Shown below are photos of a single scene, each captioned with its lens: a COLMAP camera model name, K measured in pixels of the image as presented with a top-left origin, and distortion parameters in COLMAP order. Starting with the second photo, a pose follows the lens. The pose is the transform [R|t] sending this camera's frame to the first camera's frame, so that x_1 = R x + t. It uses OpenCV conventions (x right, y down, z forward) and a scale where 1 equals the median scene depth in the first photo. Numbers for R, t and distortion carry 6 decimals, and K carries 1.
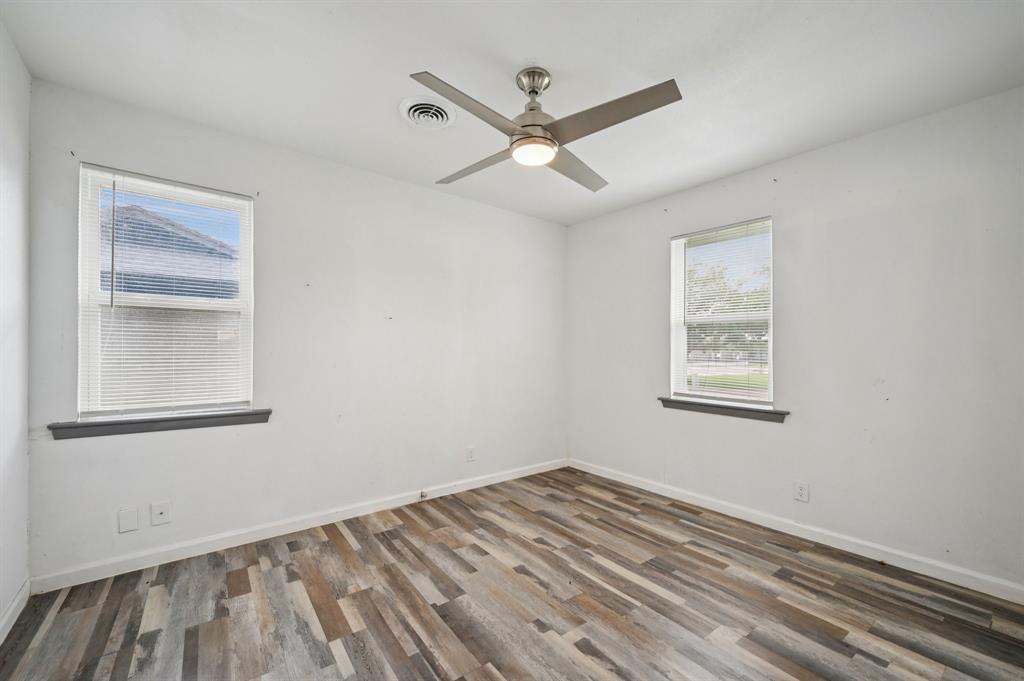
lens RADIAL K [[410.8, 0, 514.5], [0, 410.8, 352.1], [0, 0, 1]] dist [-0.001157, -0.000103]
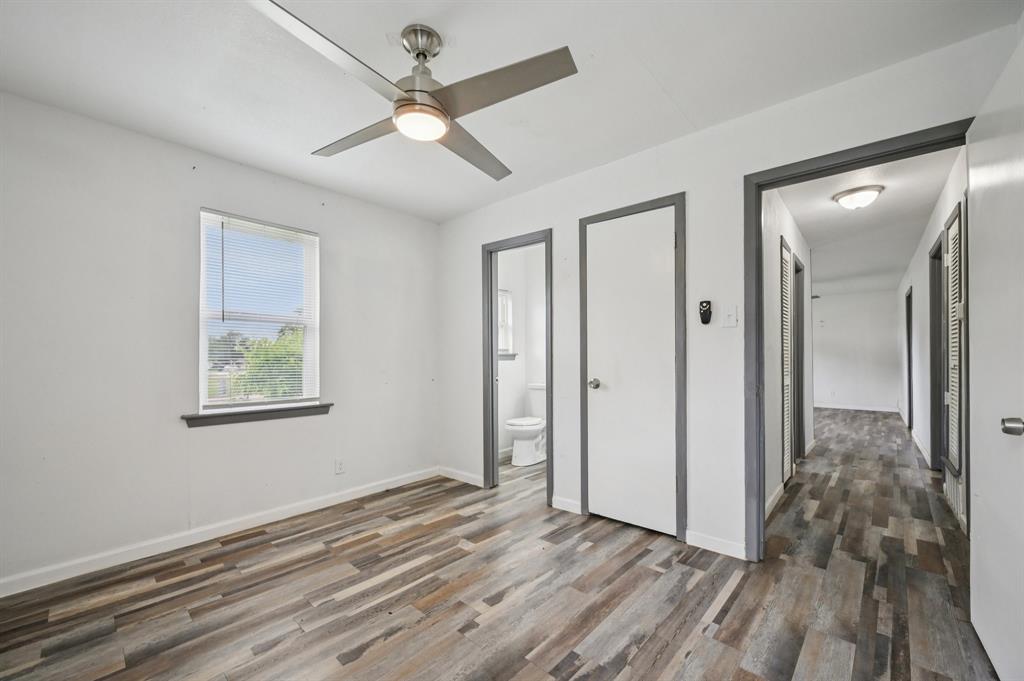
lens RADIAL K [[410.8, 0, 514.5], [0, 410.8, 352.1], [0, 0, 1]] dist [-0.001157, -0.000103]
pose [[-0.174952, 0.003458, 0.984571, -0.672298], [0.007233, 0.999971, -0.002227, 0.003241], [-0.984550, 0.006732, -0.174972, 0.762979]]
